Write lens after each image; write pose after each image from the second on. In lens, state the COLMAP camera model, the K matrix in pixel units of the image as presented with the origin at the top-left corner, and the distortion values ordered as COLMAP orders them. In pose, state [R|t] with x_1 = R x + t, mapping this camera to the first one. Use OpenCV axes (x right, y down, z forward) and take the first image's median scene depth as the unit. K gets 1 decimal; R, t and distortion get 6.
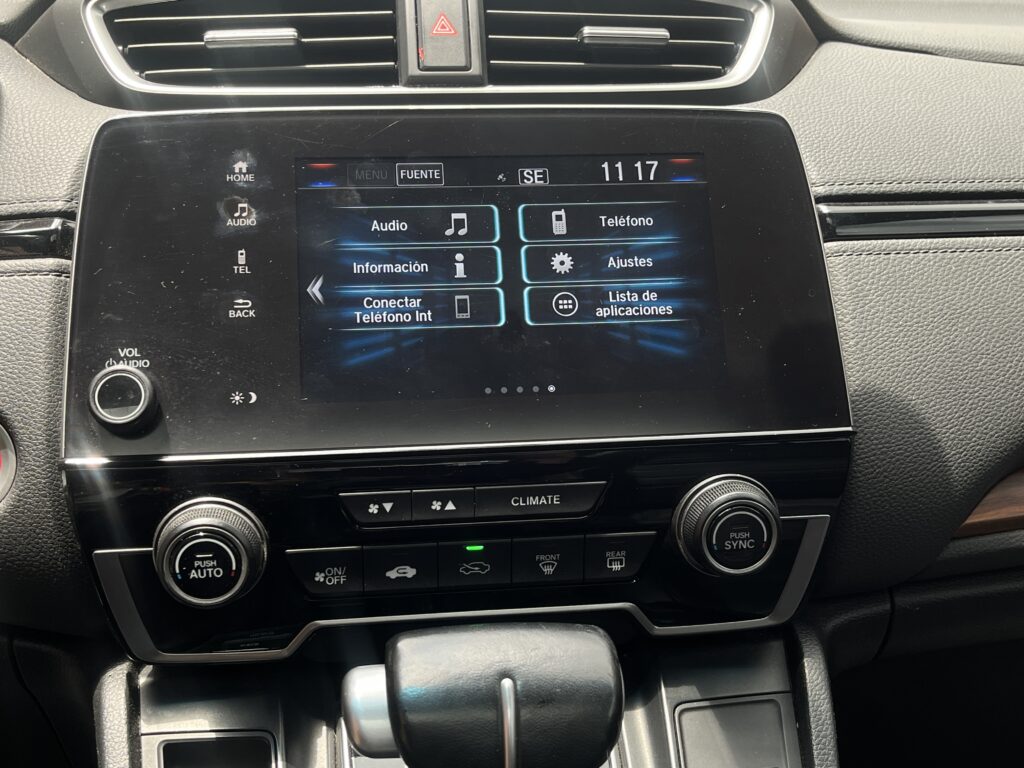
lens RADIAL K [[1147.1, 0, 512.0], [0, 1147.1, 384.0], [0, 0, 1]] dist [0.012703, -0.025455]
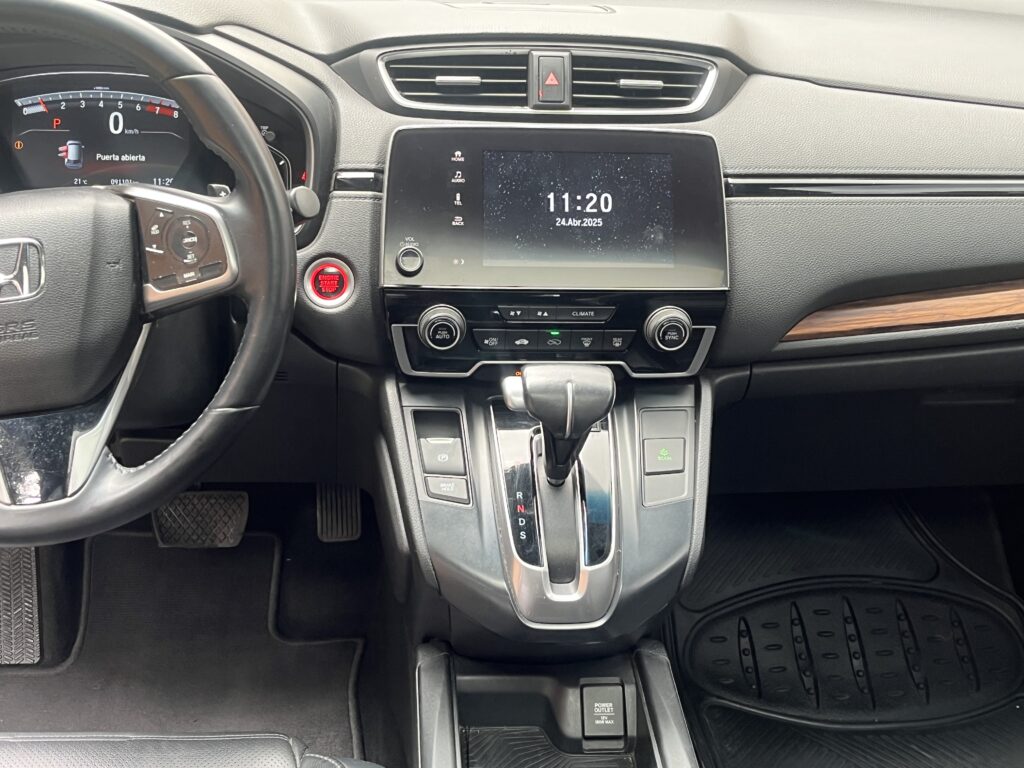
lens RADIAL K [[1398.5, 0, 512.0], [0, 1398.5, 384.0], [0, 0, 1]] dist [0.169830, -0.012511]
pose [[0.998491, 0.054882, -0.001721, -0.105447], [-0.053891, 0.985519, 0.160775, -0.193700], [0.010520, -0.160439, 0.986990, -1.713005]]
